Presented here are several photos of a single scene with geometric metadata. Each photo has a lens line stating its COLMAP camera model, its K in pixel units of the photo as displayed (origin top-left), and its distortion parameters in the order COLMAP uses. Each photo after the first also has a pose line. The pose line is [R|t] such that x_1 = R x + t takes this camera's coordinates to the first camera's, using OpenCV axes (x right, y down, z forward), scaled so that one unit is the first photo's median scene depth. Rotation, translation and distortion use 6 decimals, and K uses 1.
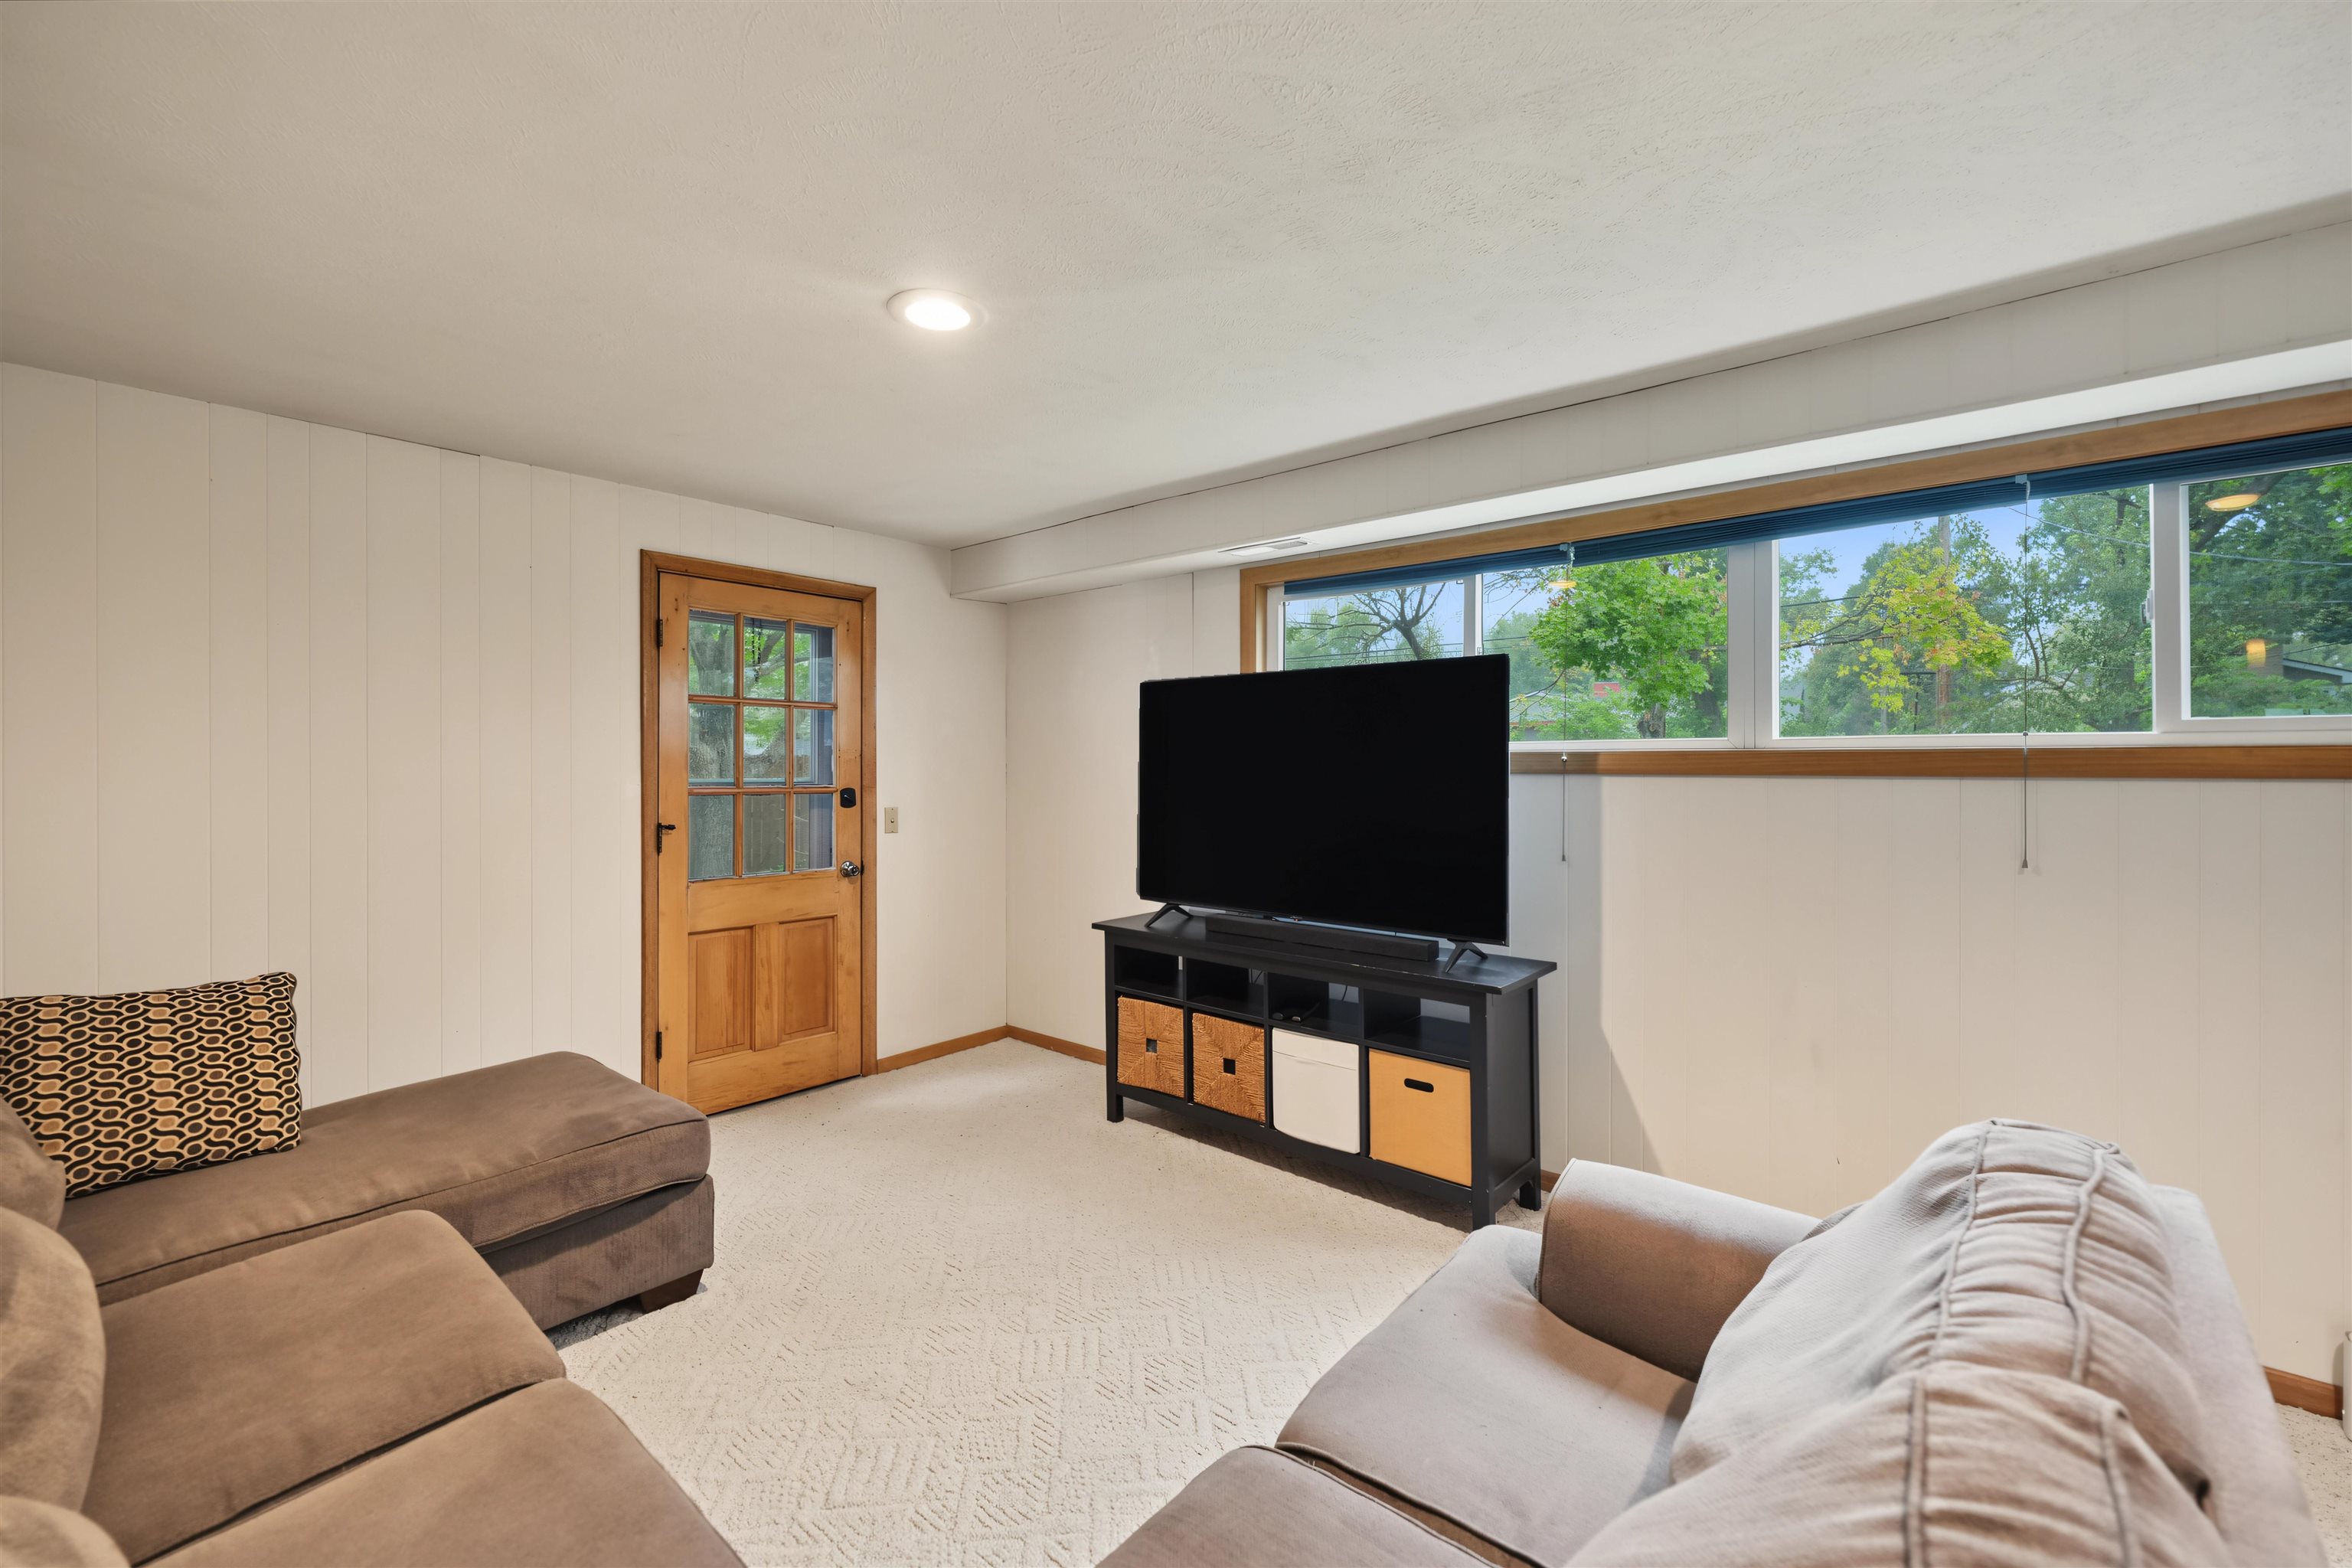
lens RADIAL K [[970.5, 0, 1174.9], [0, 970.5, 764.5], [0, 0, 1]] dist [0.000638, 0.000164]
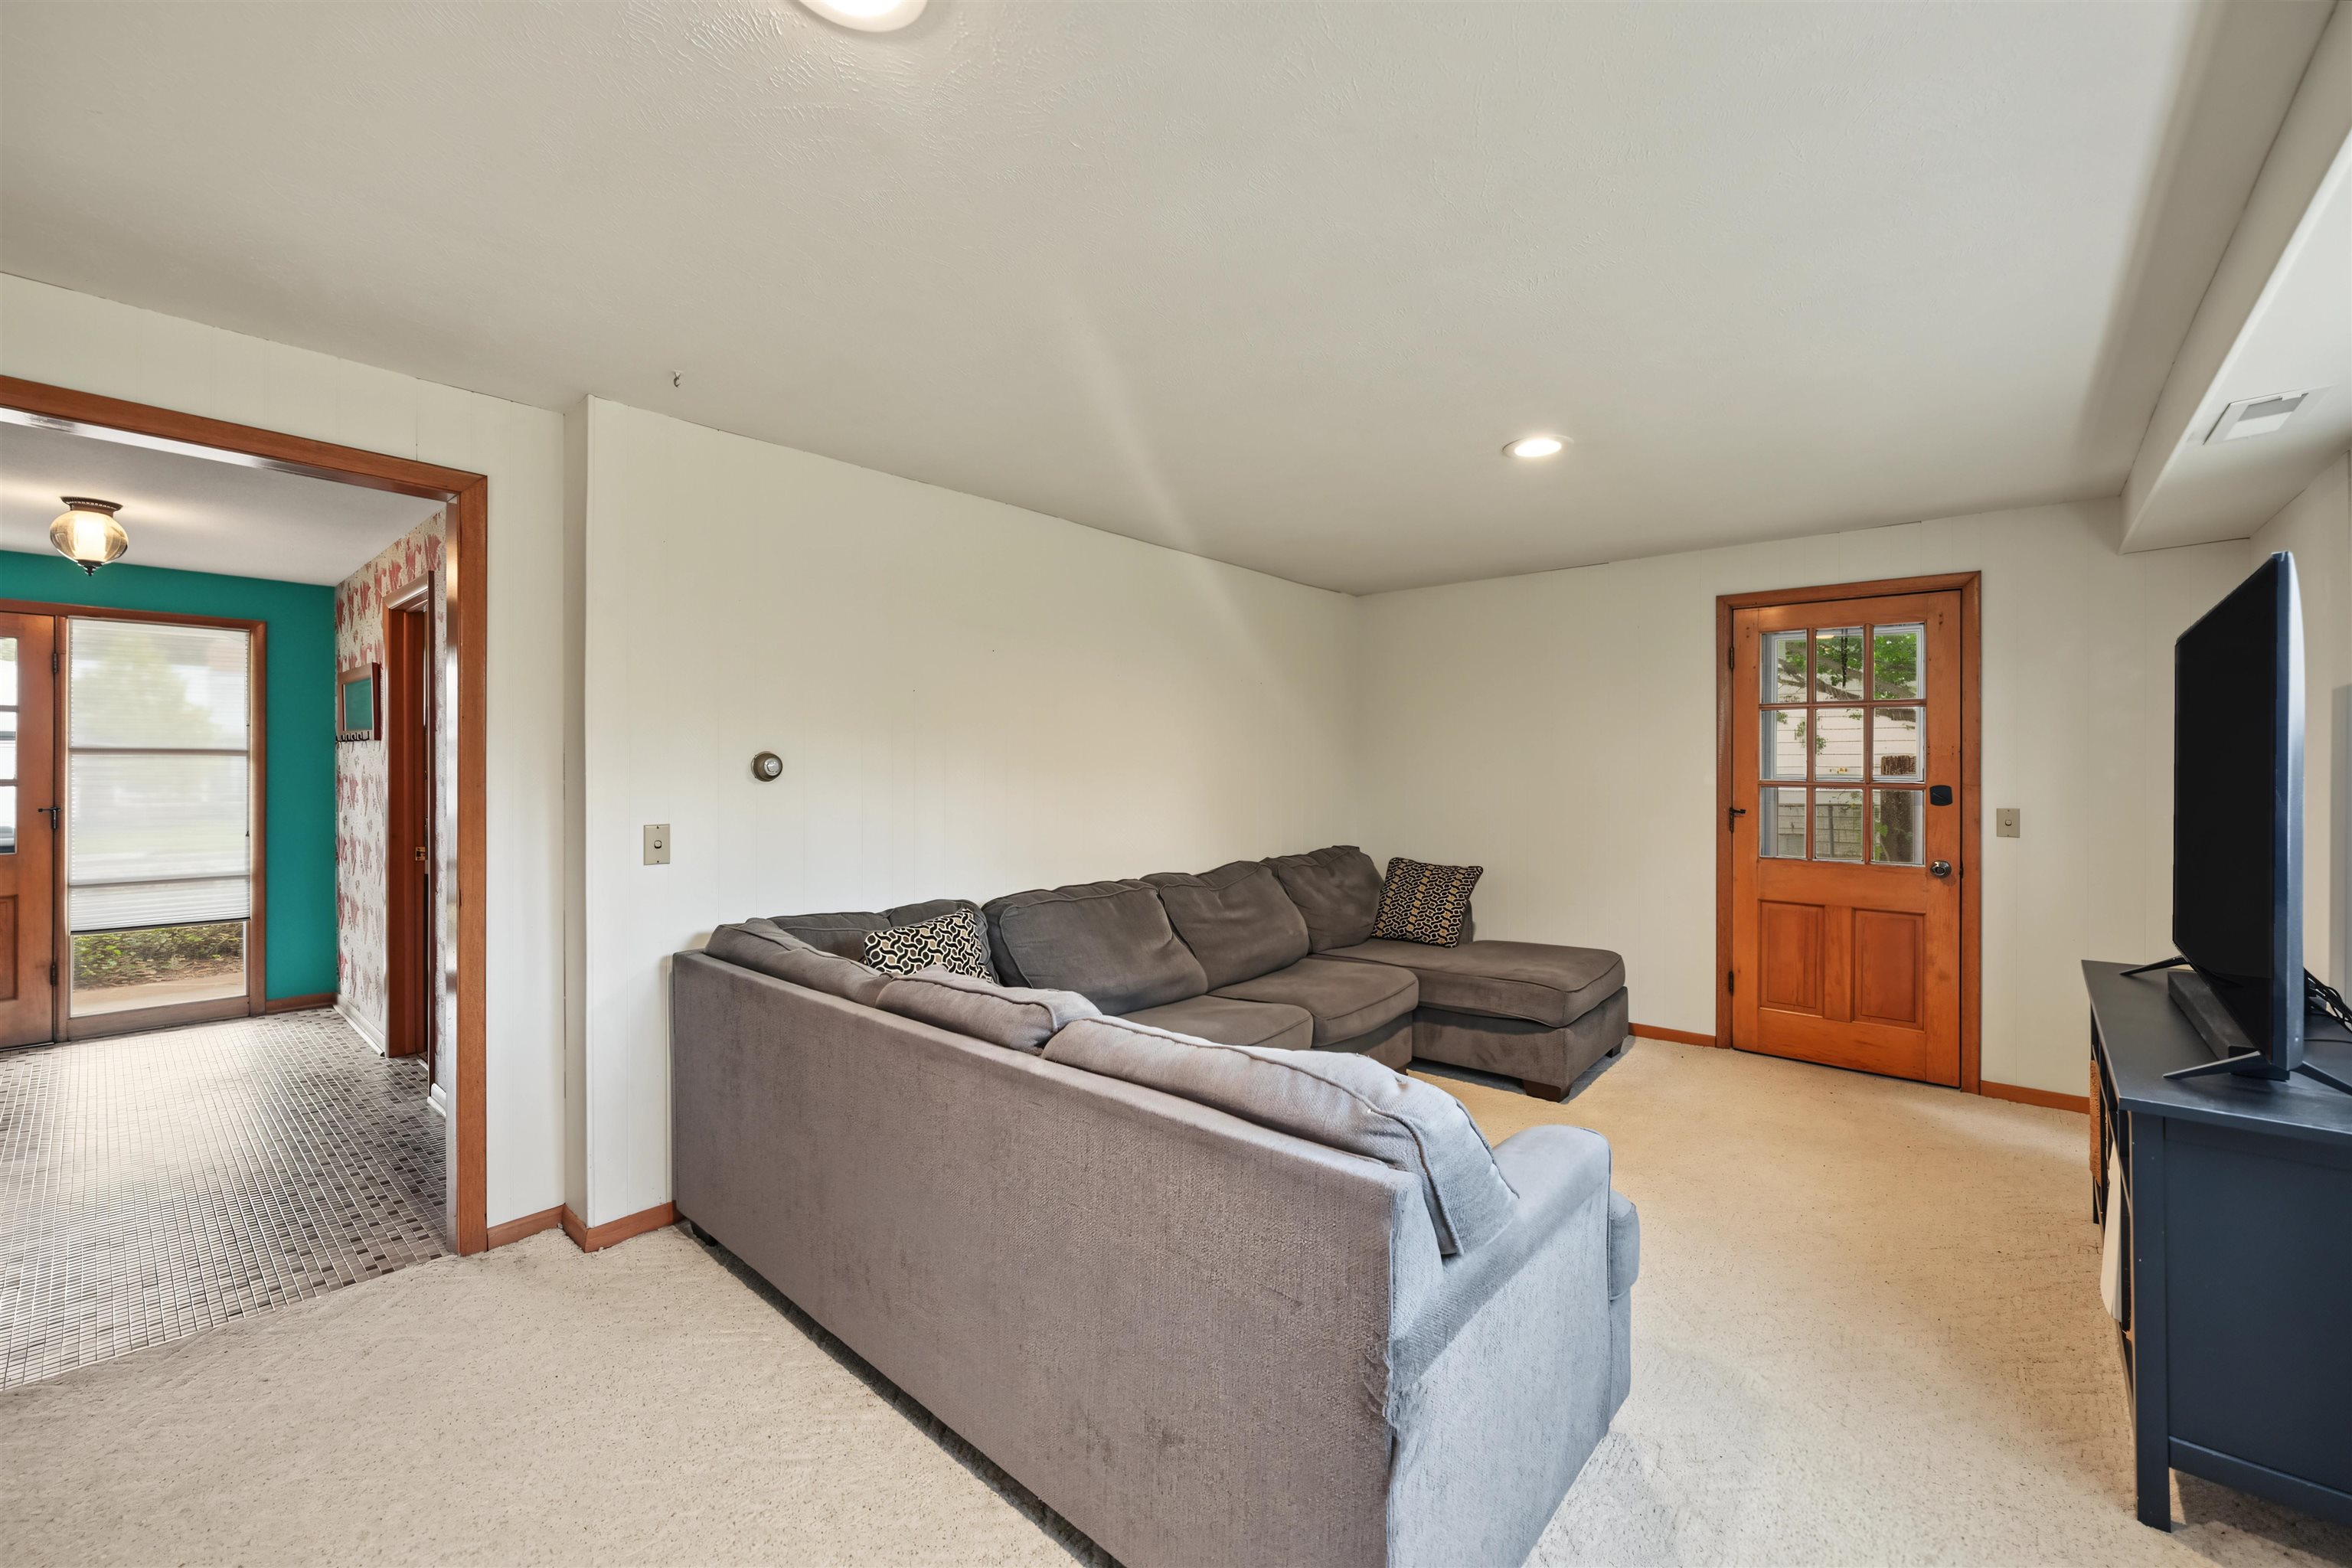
lens RADIAL K [[946.0, 0, 1176.0], [0, 946.0, 784.0], [0, 0, 1]] dist [-0.000334, -0.000044]
pose [[-0.005362, 0.018514, -0.999814, 0.651560], [-0.003749, 0.999821, 0.018535, 0.008447], [0.999979, 0.003847, -0.005292, 0.257195]]
